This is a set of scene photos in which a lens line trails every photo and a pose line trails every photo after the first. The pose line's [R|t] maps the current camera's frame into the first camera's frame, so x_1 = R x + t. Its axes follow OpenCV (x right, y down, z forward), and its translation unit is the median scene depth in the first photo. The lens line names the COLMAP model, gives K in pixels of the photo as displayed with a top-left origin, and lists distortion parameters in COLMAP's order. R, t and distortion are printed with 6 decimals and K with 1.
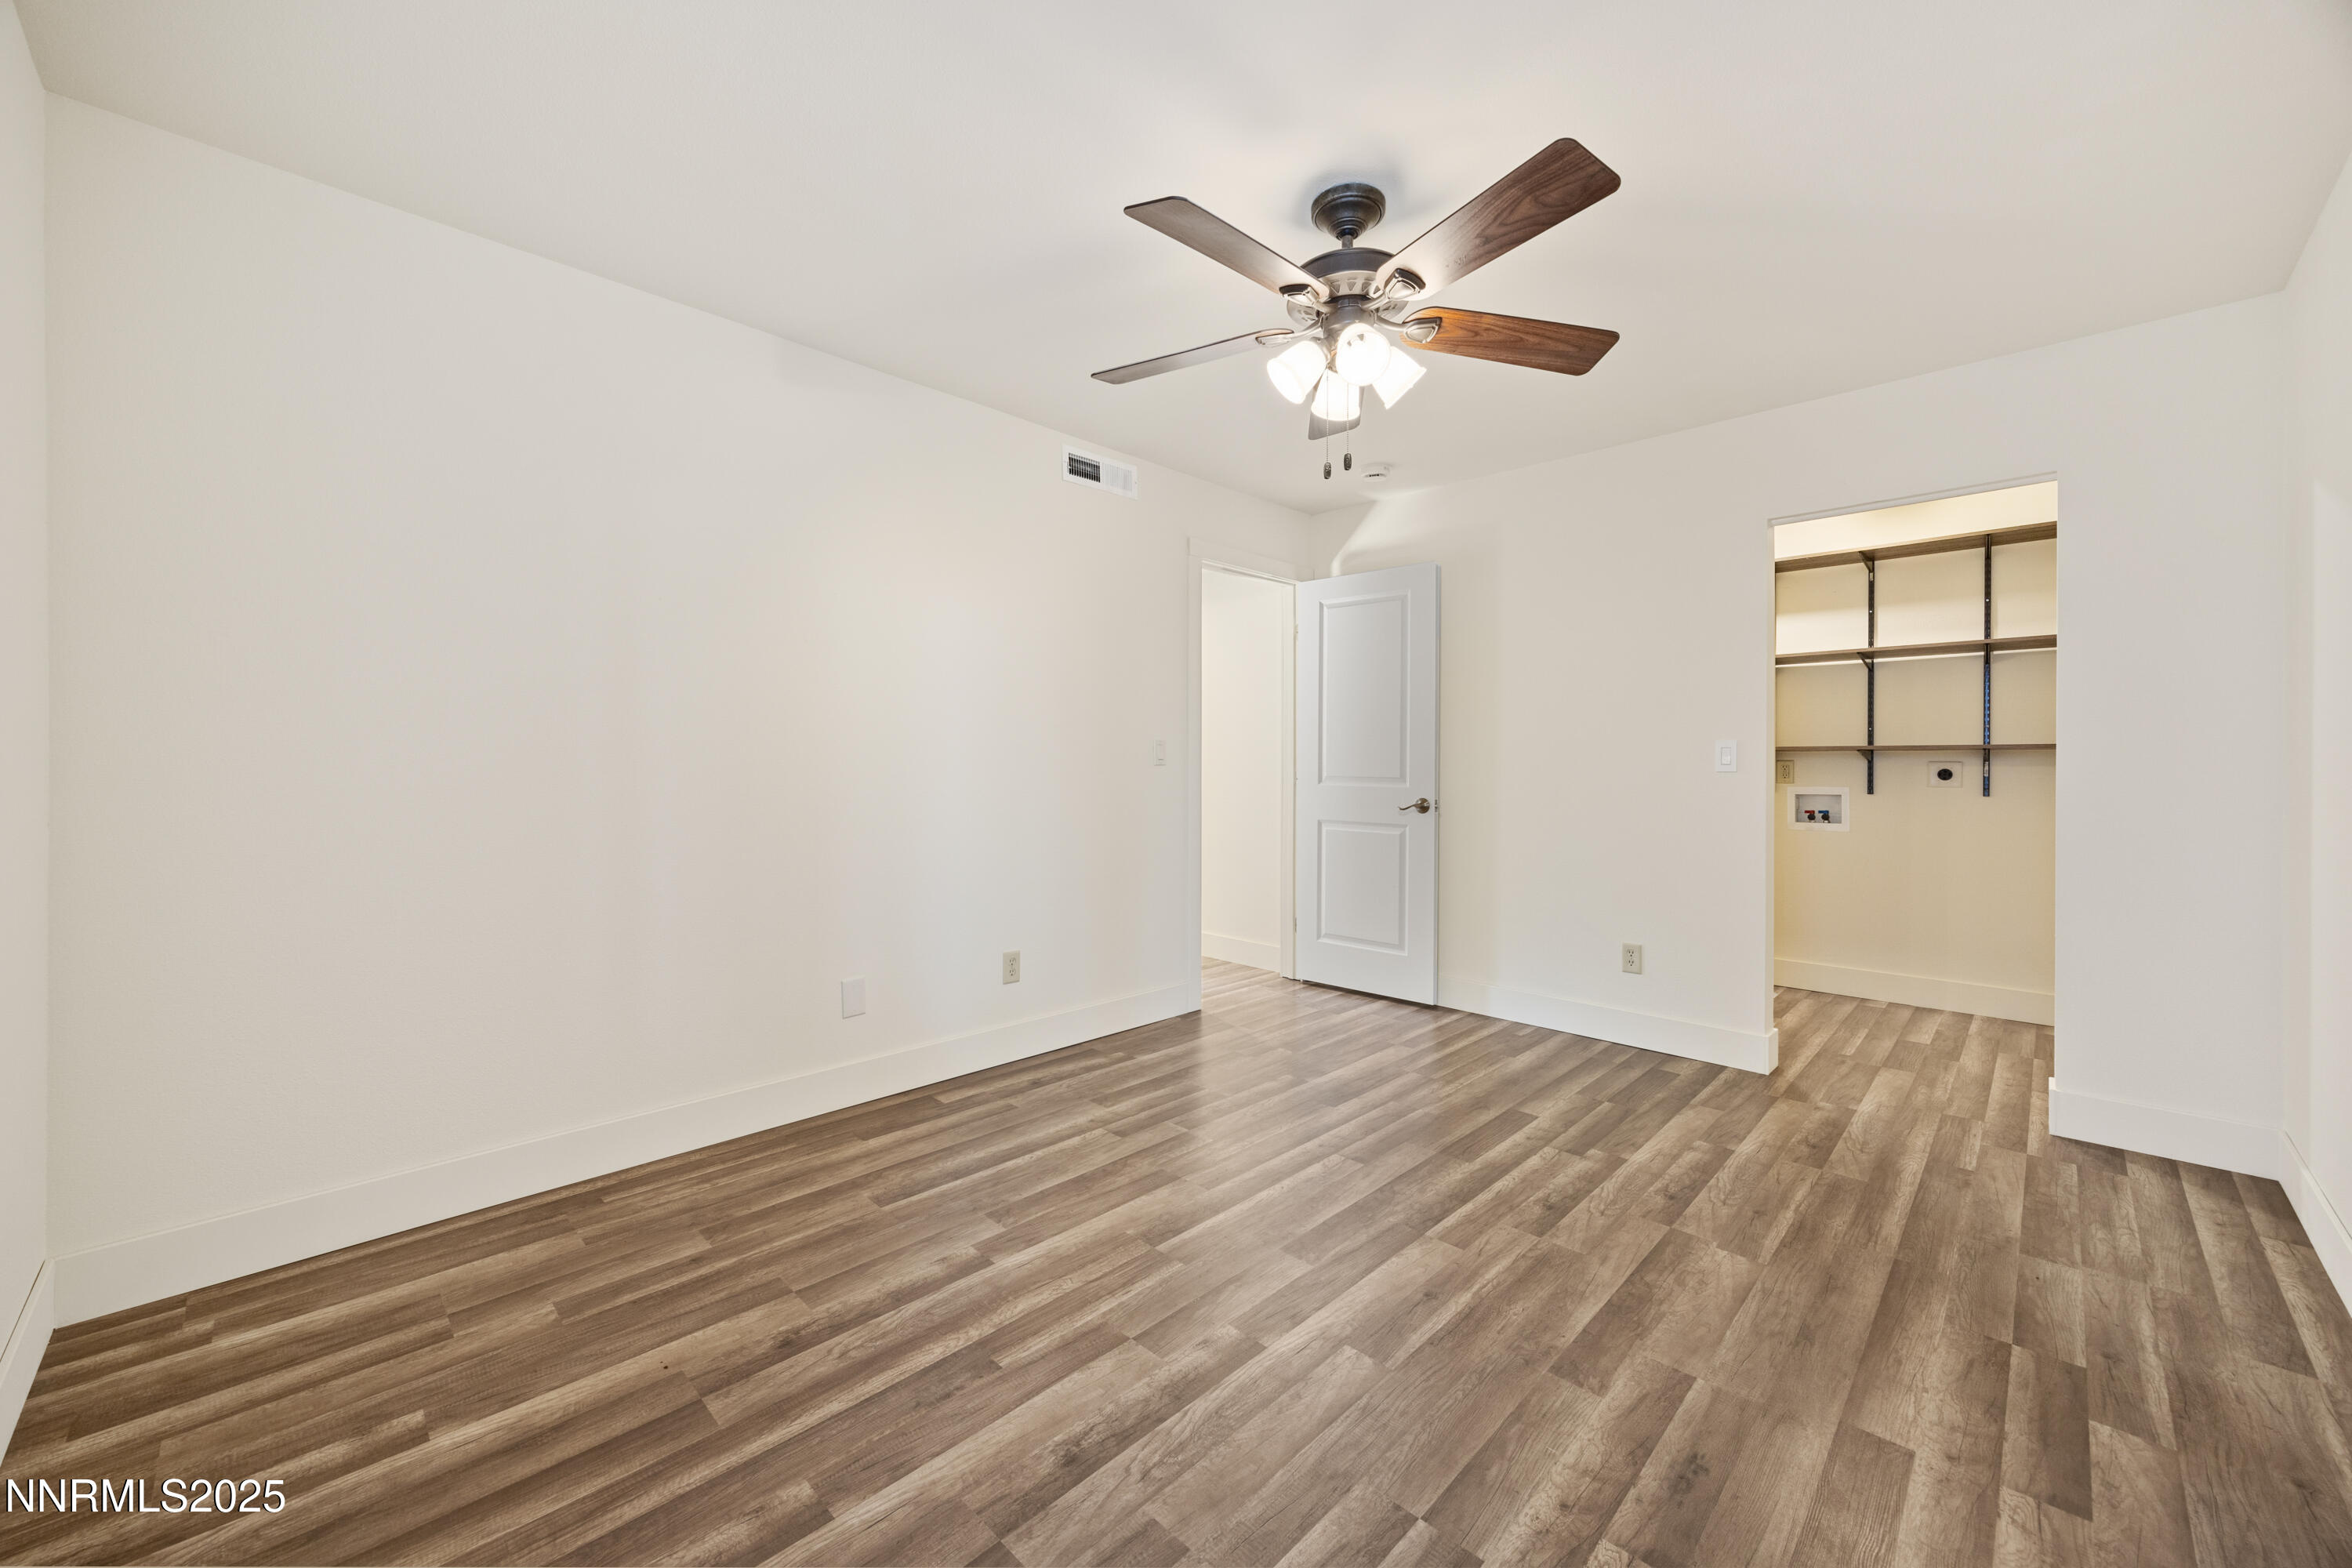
lens RADIAL K [[899.1, 0, 1177.1], [0, 899.1, 771.6], [0, 0, 1]] dist [0.000963, 0.000029]
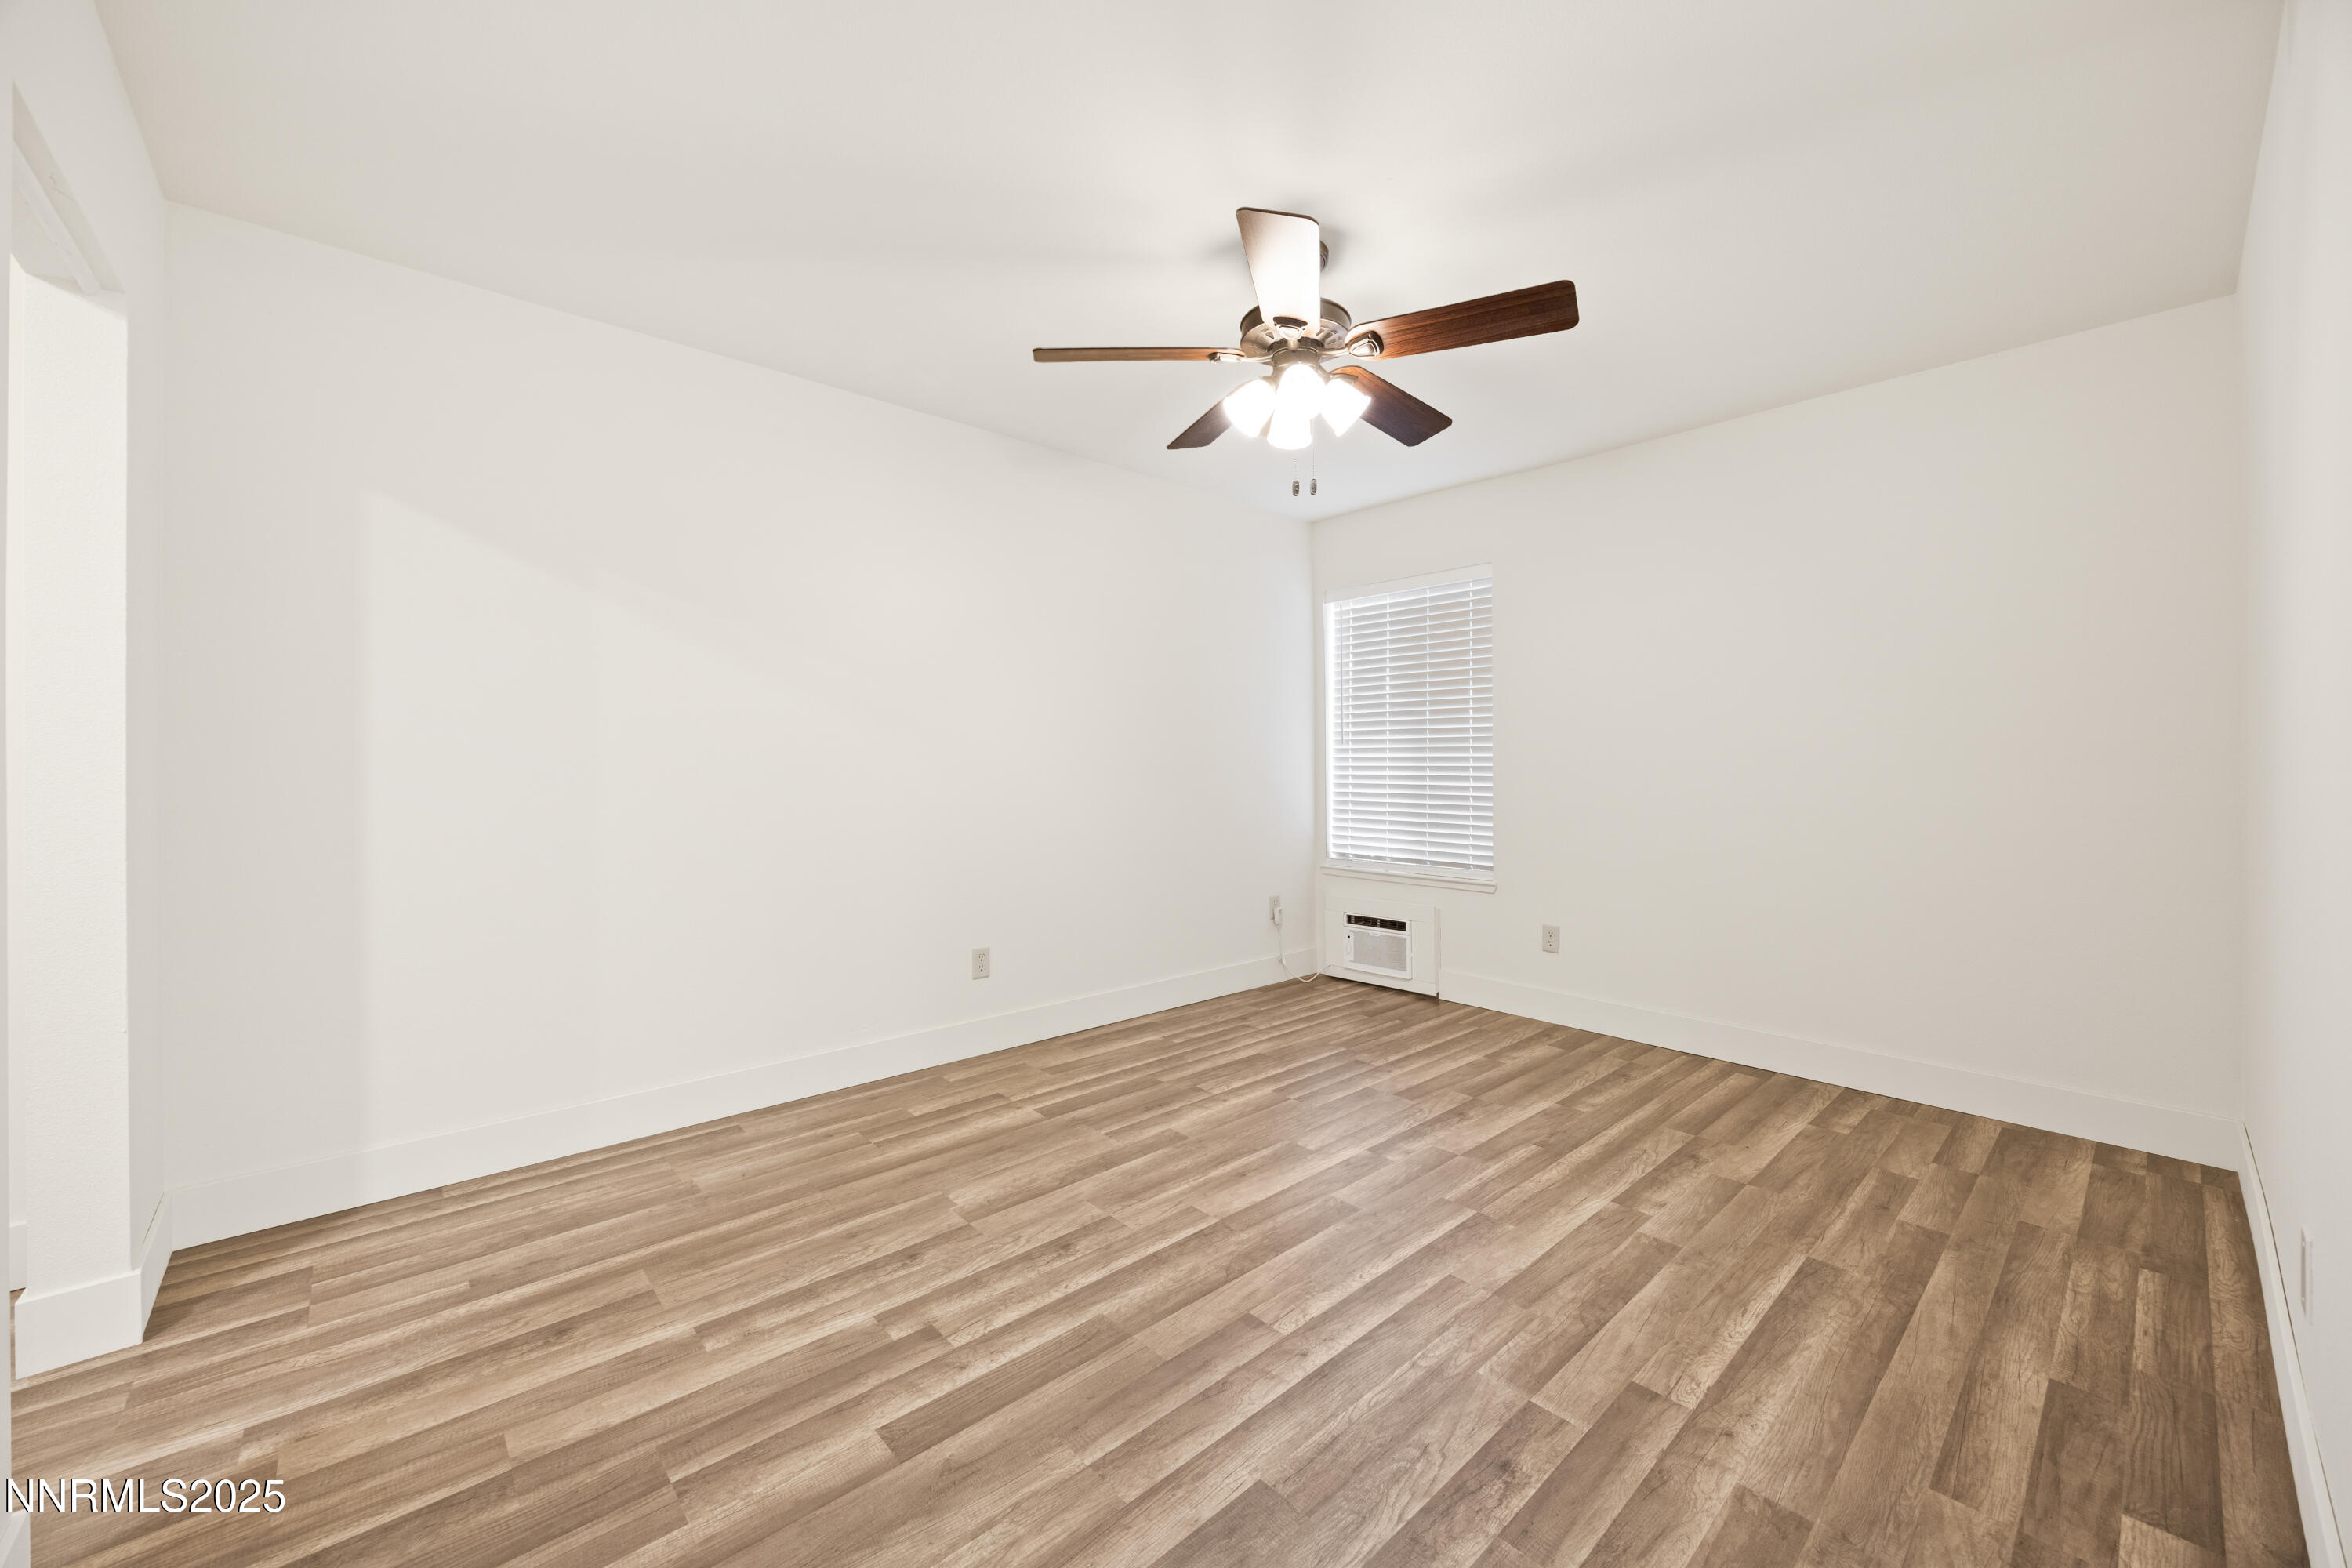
lens RADIAL K [[899.1, 0, 1177.1], [0, 899.1, 771.6], [0, 0, 1]] dist [0.000963, 0.000029]
pose [[-0.998110, -0.005583, 0.061197, 0.256556], [-0.004675, 0.999877, 0.014961, -0.014392], [-0.061273, 0.014647, -0.998014, 1.972189]]
